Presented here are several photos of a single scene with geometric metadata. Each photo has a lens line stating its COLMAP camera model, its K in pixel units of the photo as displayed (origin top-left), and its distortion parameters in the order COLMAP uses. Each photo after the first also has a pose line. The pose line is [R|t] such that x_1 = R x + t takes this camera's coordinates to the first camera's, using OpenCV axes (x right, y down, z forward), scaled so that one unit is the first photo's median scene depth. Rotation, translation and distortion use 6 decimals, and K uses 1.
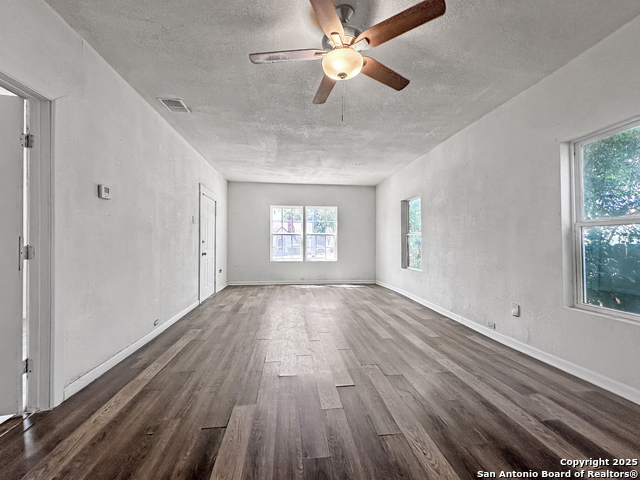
lens RADIAL K [[259.6, 0, 322.6], [0, 259.6, 242.3], [0, 0, 1]] dist [0.000021, 0.000090]
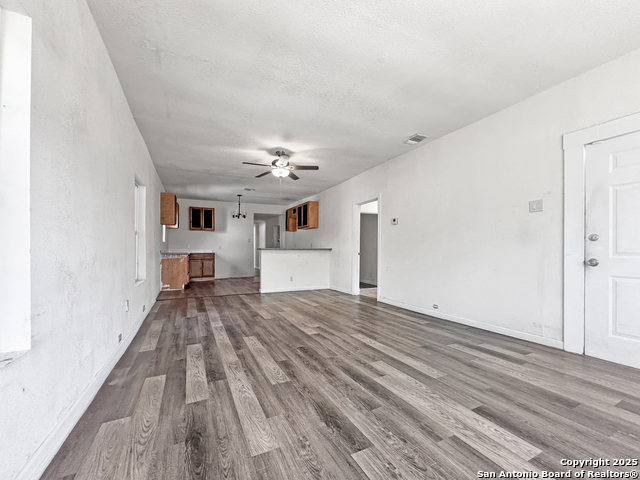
lens RADIAL K [[259.6, 0, 319.1], [0, 259.6, 246.9], [0, 0, 1]] dist [0.000021, 0.000090]
pose [[-0.944873, -0.005916, -0.327384, 0.308232], [0.000452, 0.999812, -0.019371, 0.037236], [0.327437, -0.018451, -0.944693, 1.934590]]
